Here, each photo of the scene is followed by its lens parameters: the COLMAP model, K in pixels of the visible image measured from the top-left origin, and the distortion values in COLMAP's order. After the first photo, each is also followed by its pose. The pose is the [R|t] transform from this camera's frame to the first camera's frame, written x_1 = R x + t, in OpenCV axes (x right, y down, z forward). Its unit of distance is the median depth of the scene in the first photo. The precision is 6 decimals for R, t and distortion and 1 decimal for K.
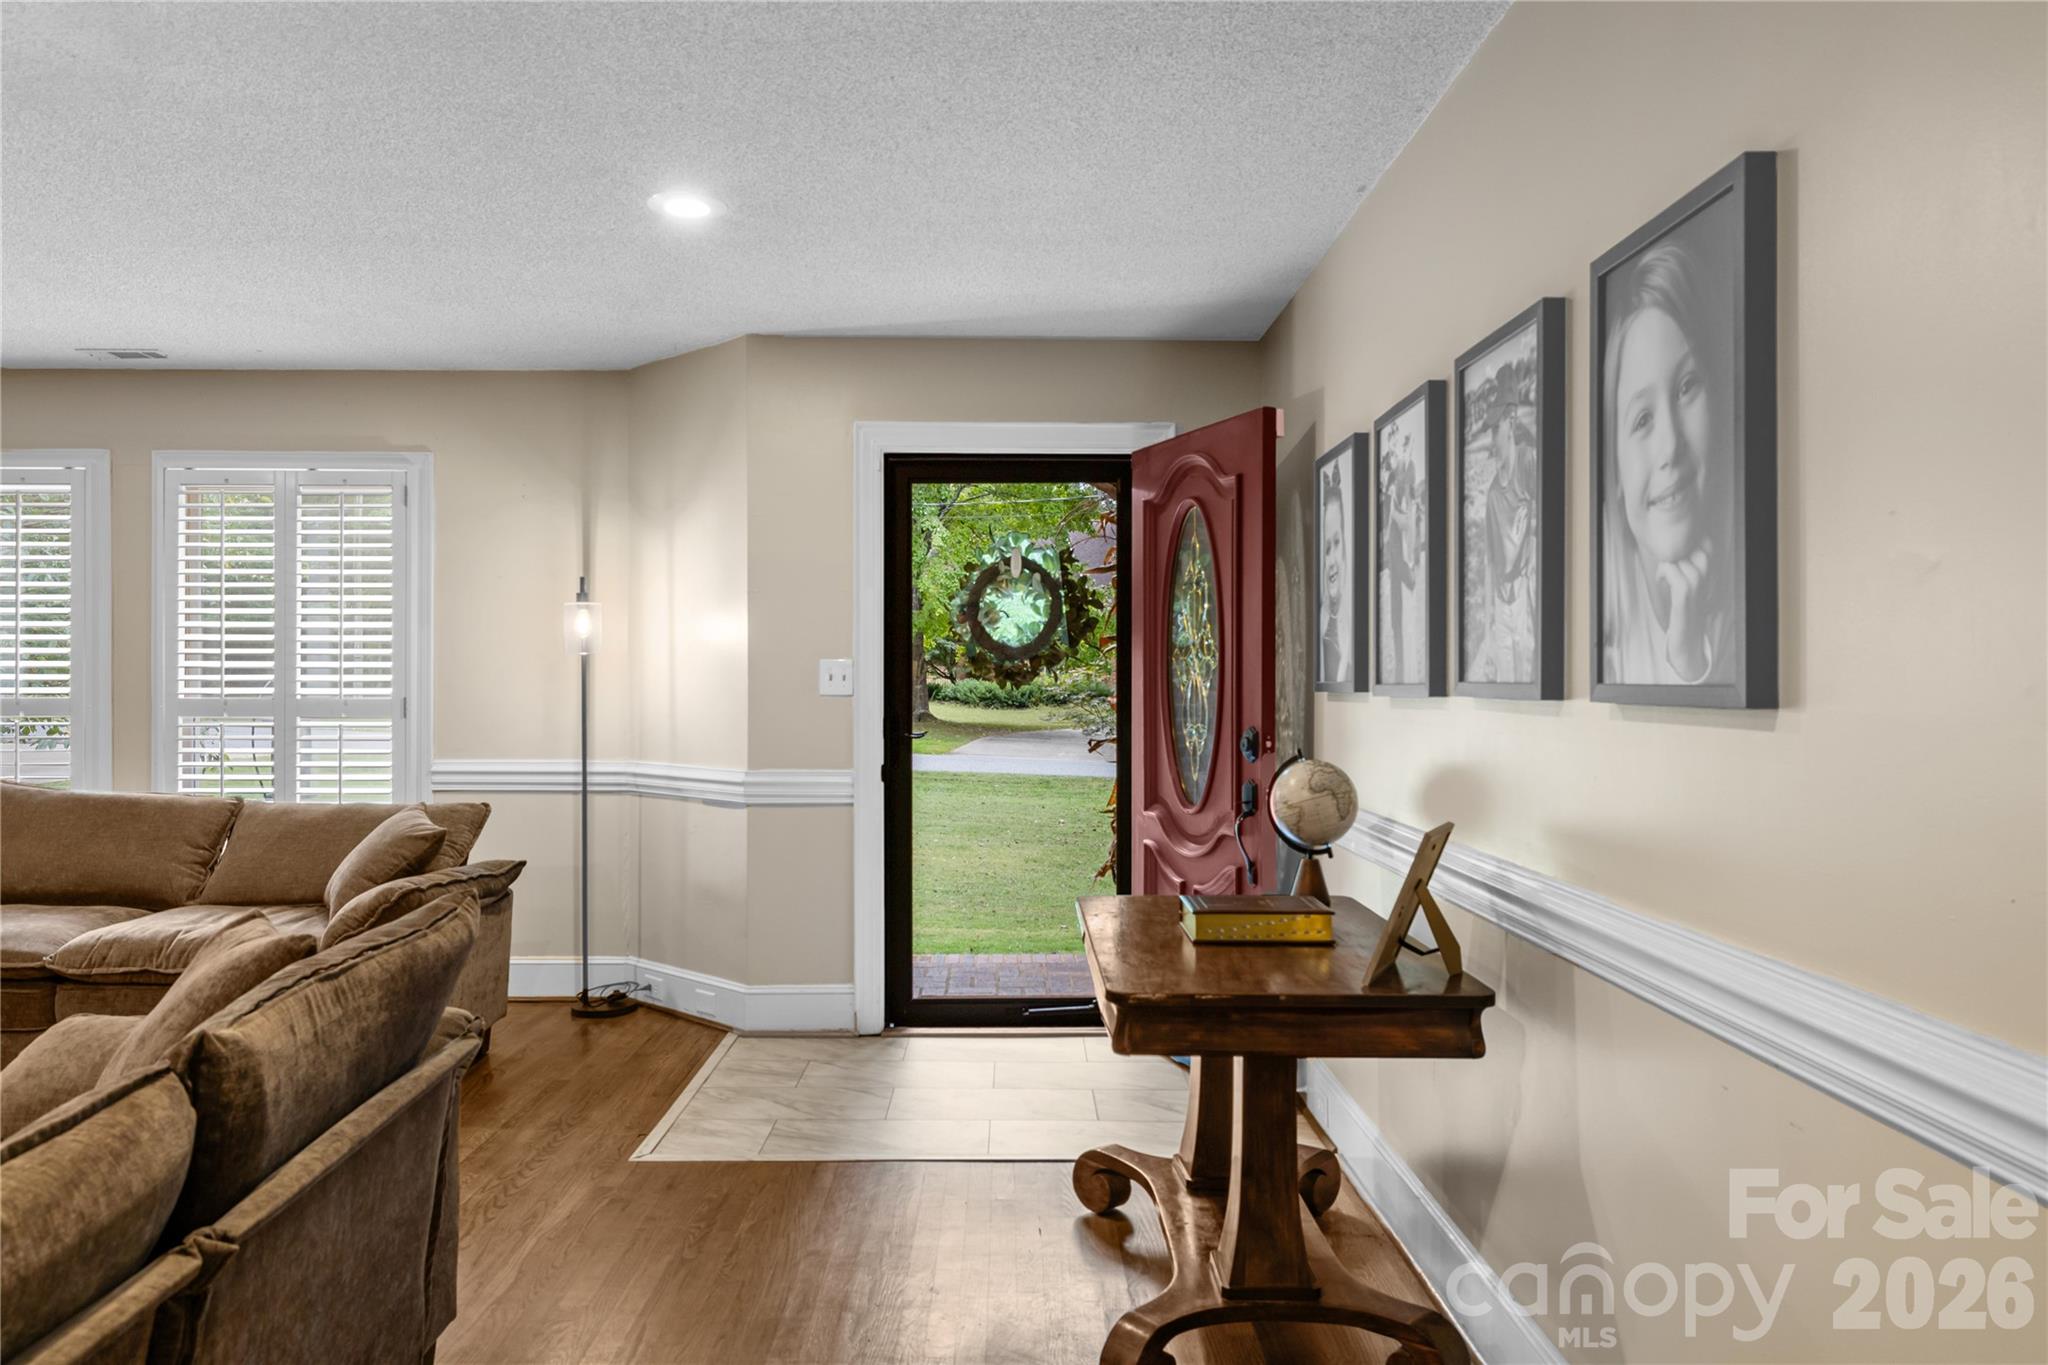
lens RADIAL K [[1416.3, 0, 1023.5], [0, 1416.3, 676.9], [0, 0, 1]] dist [-0.000563, 0.002958]
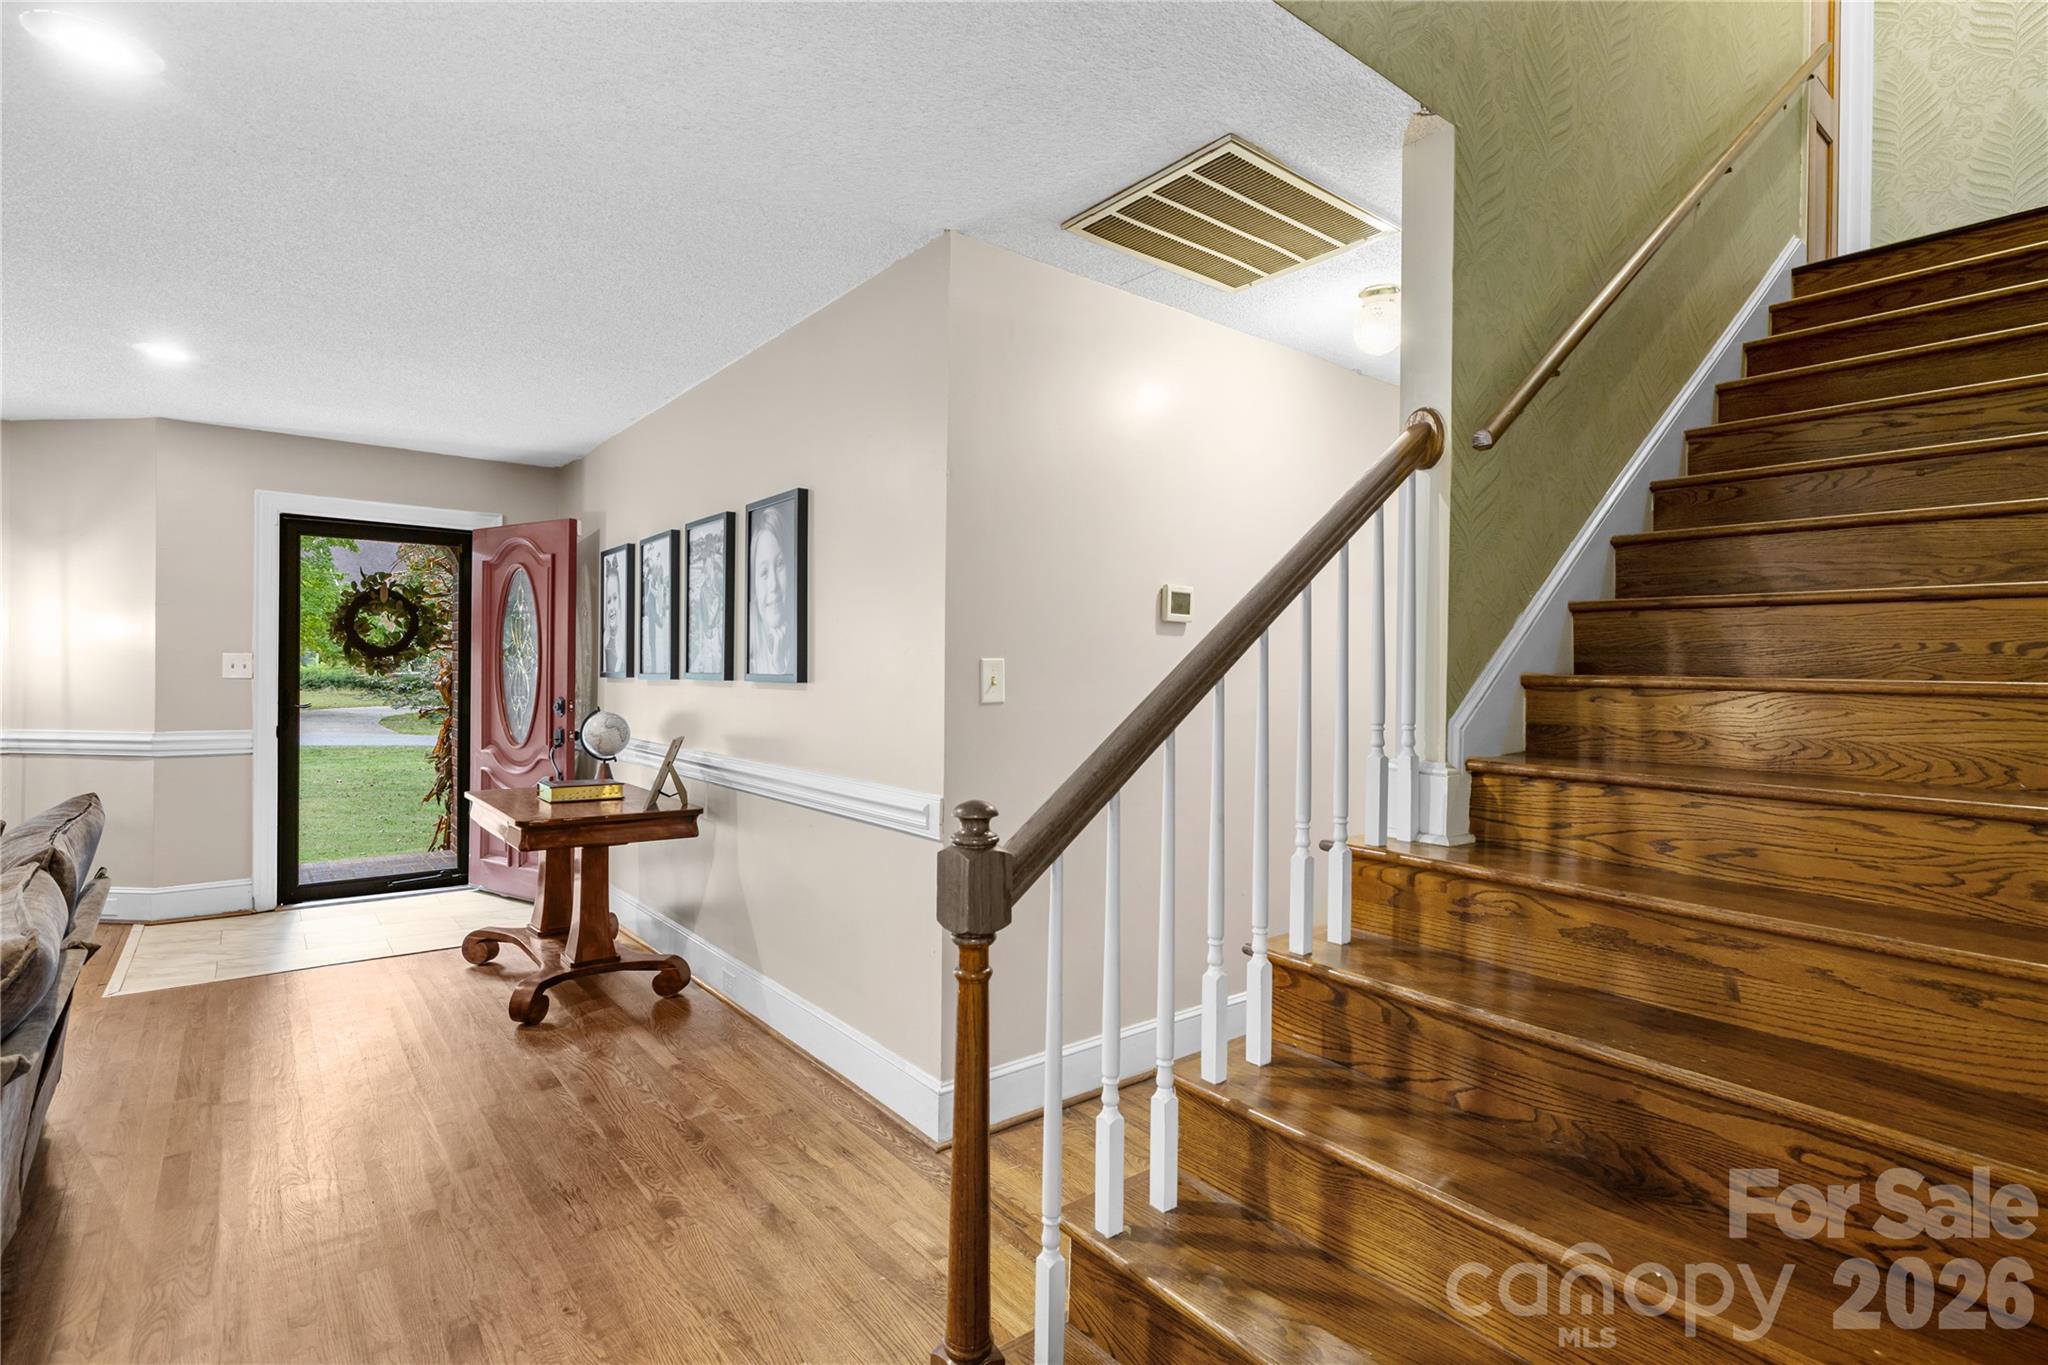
lens RADIAL K [[992.0, 0, 1025.4], [0, 992.0, 675.8], [0, 0, 1]] dist [0.001056, 0.000617]
pose [[0.792041, 0.005893, 0.610439, -0.172203], [-0.009633, 0.999950, 0.002846, -0.000878], [-0.610391, -0.008135, 0.792058, -0.431066]]
